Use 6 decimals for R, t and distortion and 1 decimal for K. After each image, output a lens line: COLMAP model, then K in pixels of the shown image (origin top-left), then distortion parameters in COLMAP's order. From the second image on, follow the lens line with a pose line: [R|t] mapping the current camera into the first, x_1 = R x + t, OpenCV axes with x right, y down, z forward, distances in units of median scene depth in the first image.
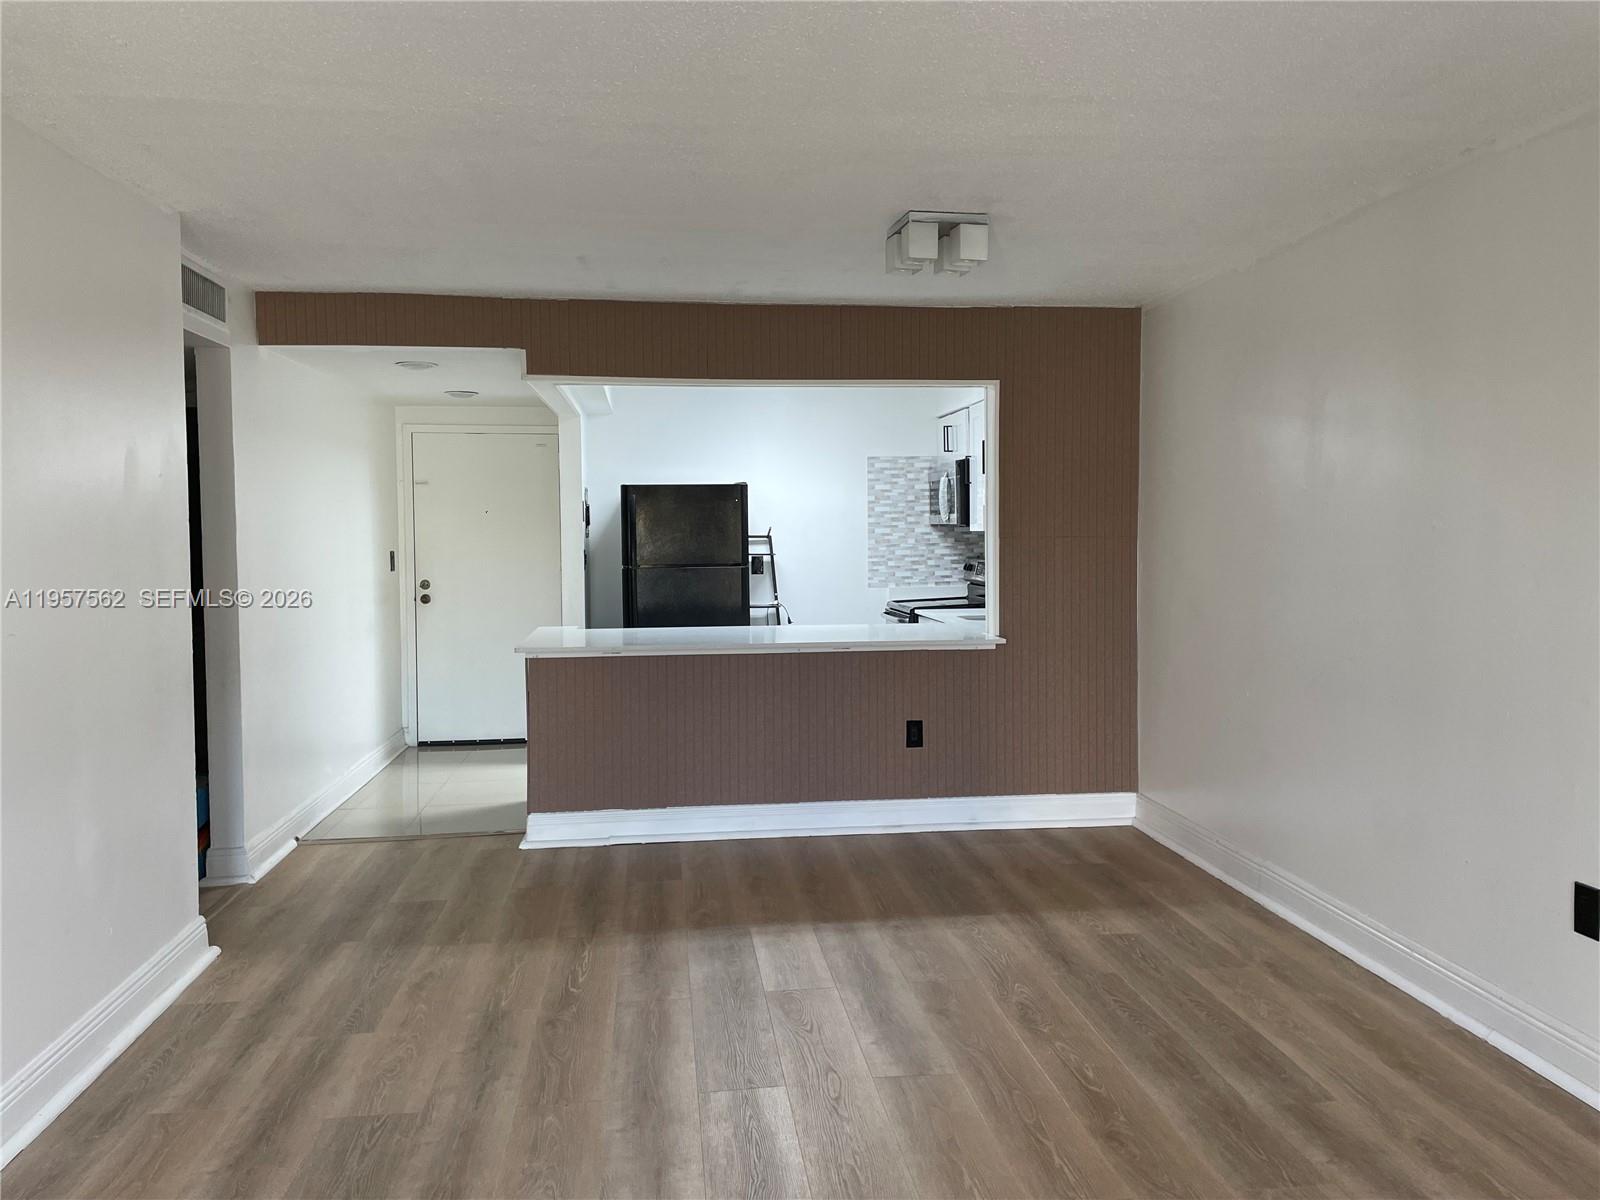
lens RADIAL K [[1207.9, 0, 802.3], [0, 1207.9, 588.7], [0, 0, 1]] dist [0.038851, -0.009898]
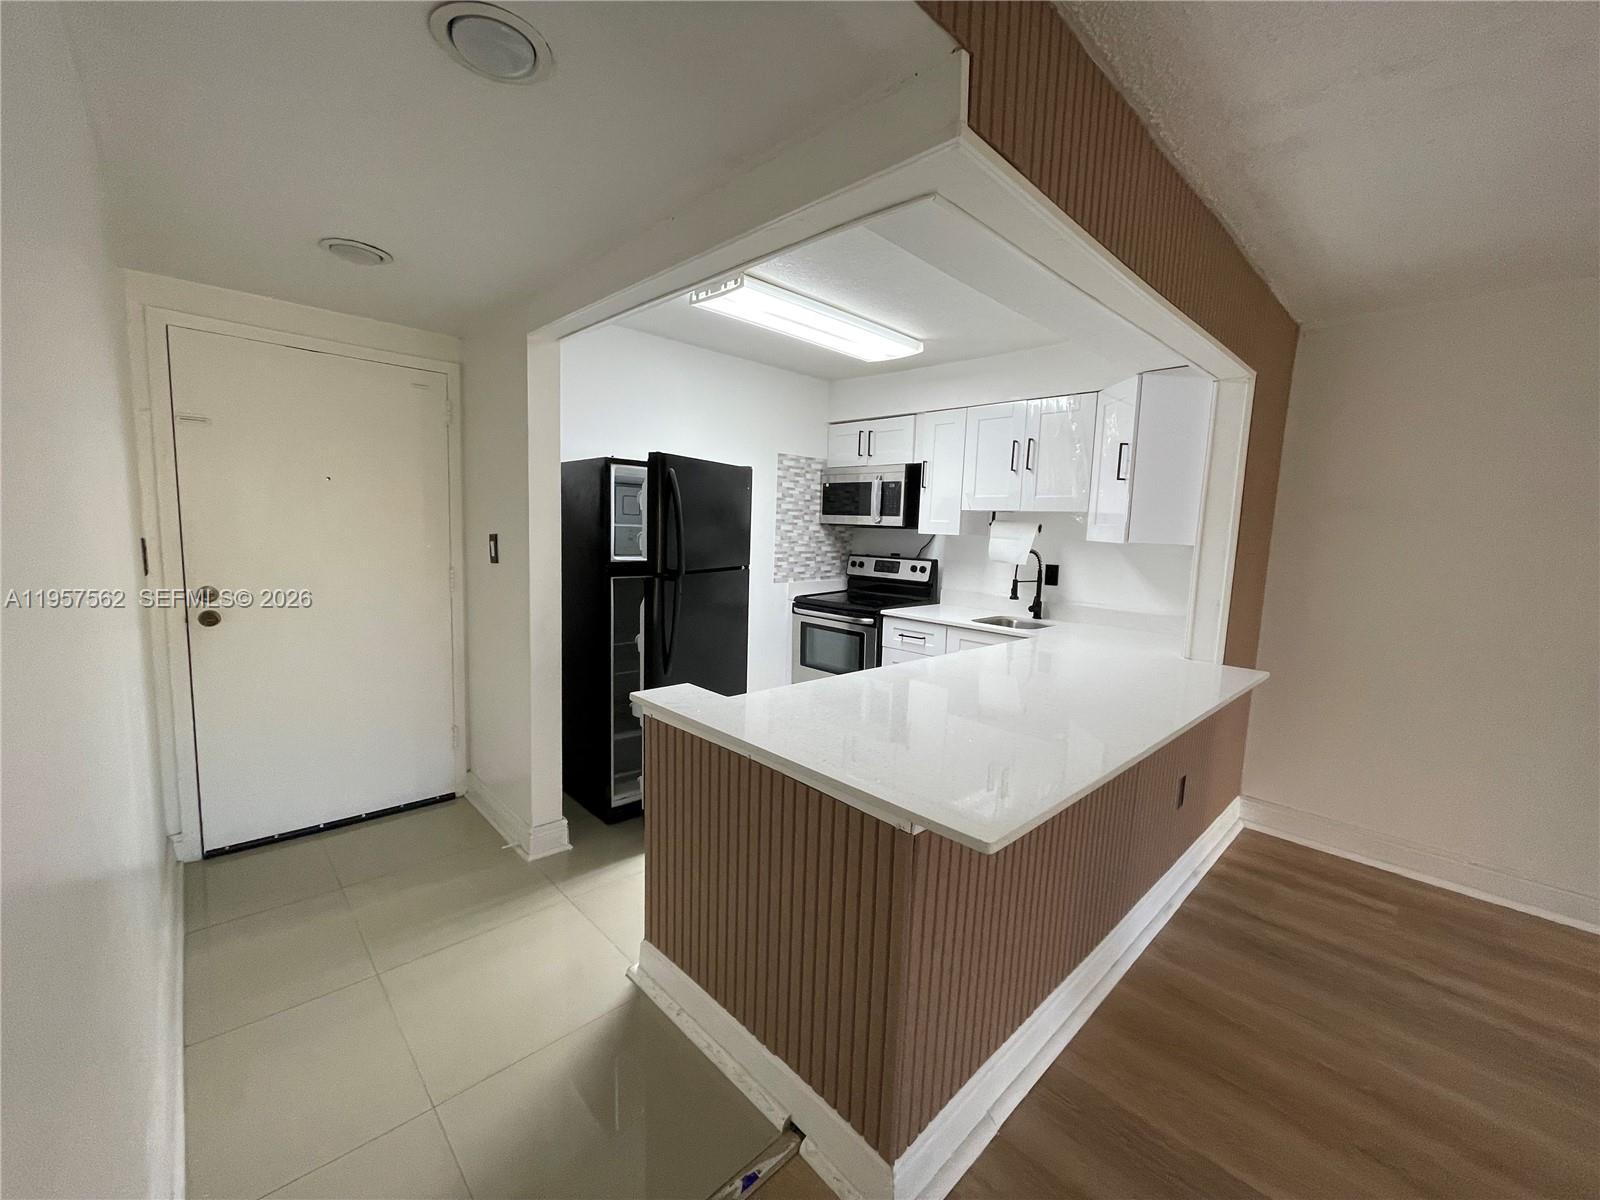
lens RADIAL K [[642.7, 0, 795.7], [0, 642.7, 599.9], [0, 0, 1]] dist [-0.001864, -0.000630]
pose [[0.801957, -0.031385, 0.596557, -0.449329], [-0.013850, 0.997374, 0.071090, -0.044797], [-0.597221, -0.065274, 0.799416, 0.970986]]
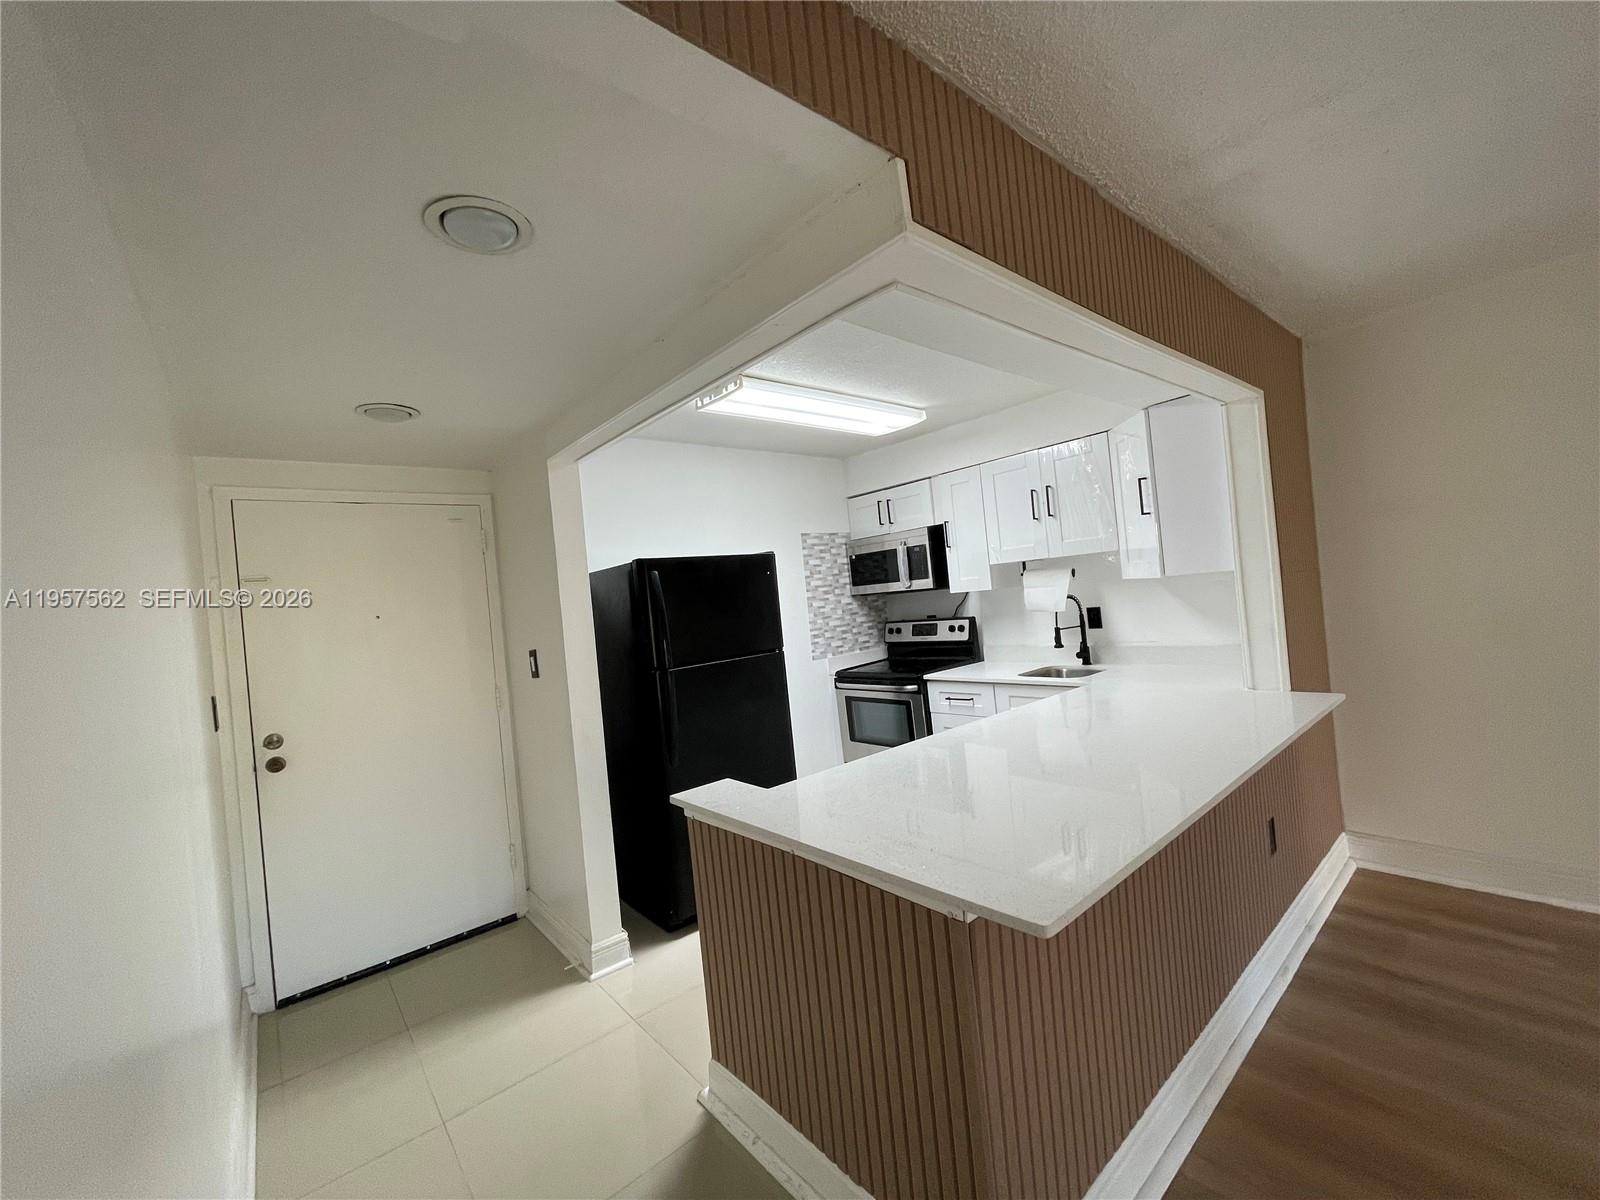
lens RADIAL K [[644.0, 0, 794.7], [0, 644.0, 600.2], [0, 0, 1]] dist [-0.002059, -0.000273]
pose [[0.837112, -0.071144, 0.542386, -0.437793], [0.113575, 0.992505, -0.045105, -0.050380], [-0.535112, 0.099359, 0.838918, 0.961680]]
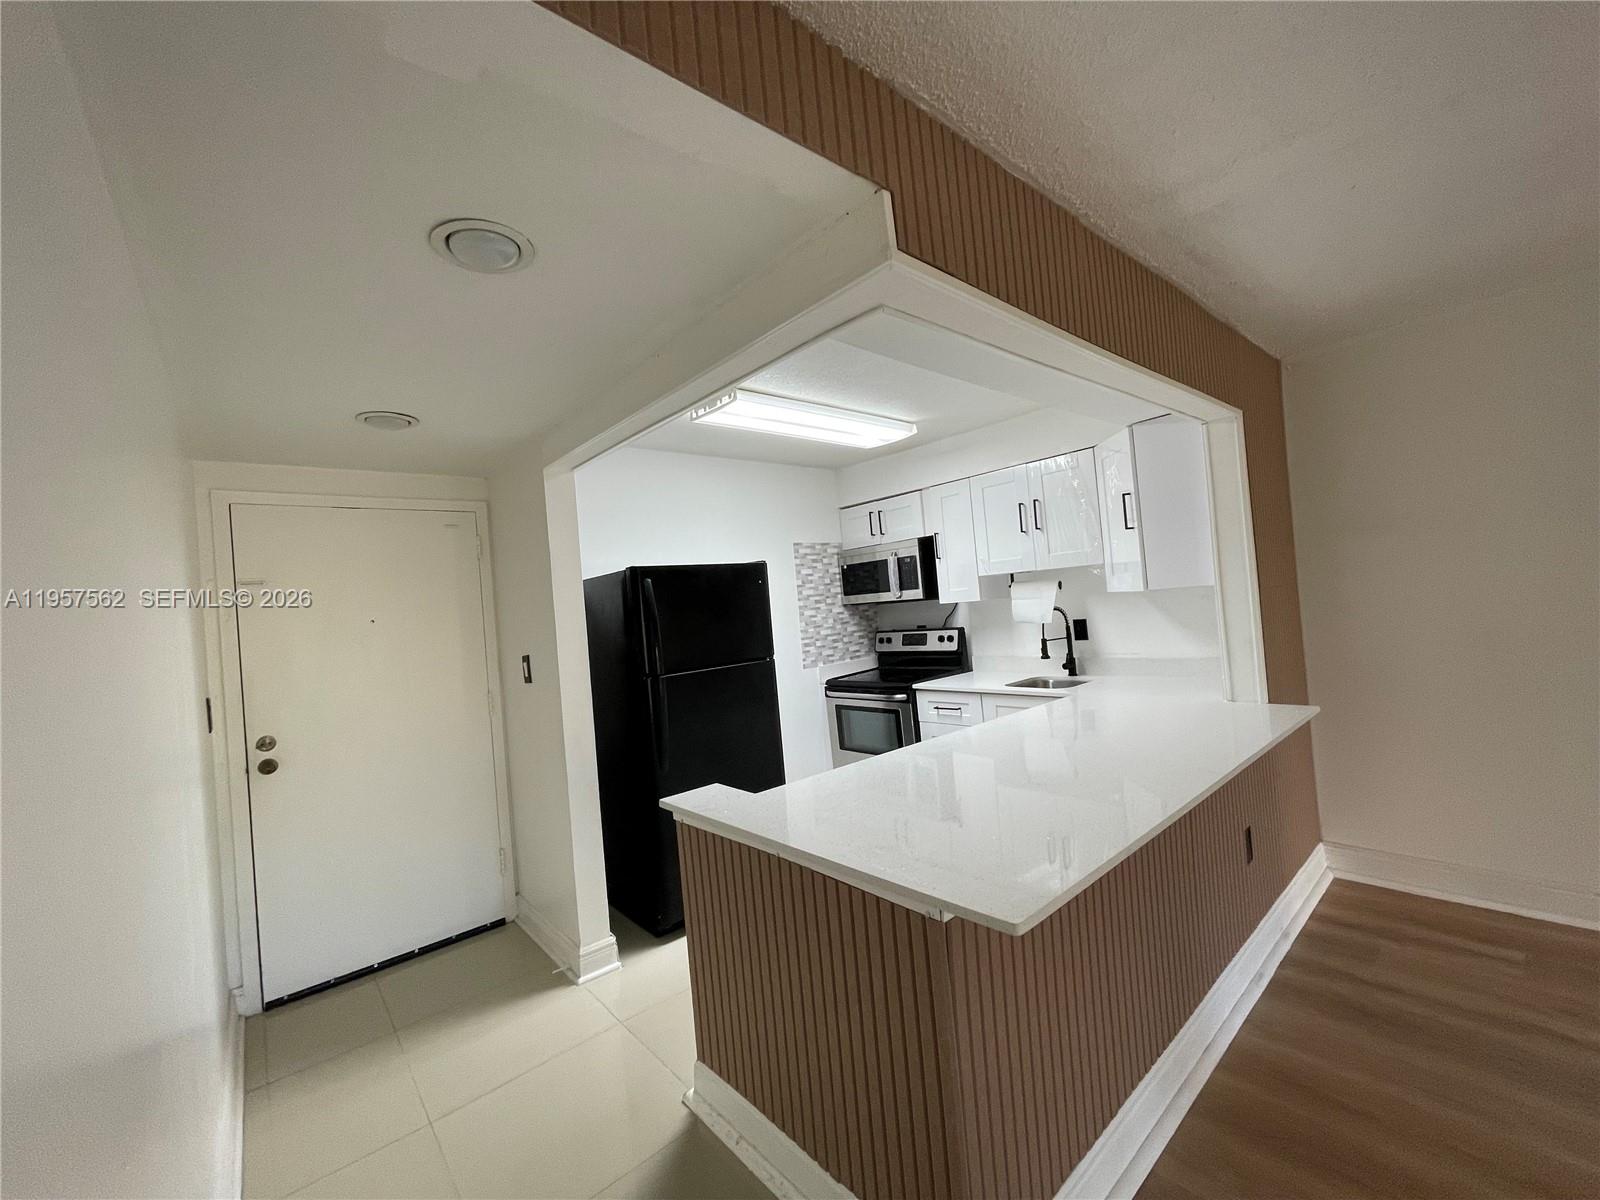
lens RADIAL K [[644.0, 0, 794.7], [0, 644.0, 600.2], [0, 0, 1]] dist [-0.002059, -0.000273]
pose [[0.832433, -0.054459, 0.551443, -0.441039], [0.102997, 0.993023, -0.057412, -0.049832], [-0.544469, 0.104589, 0.832235, 0.951421]]
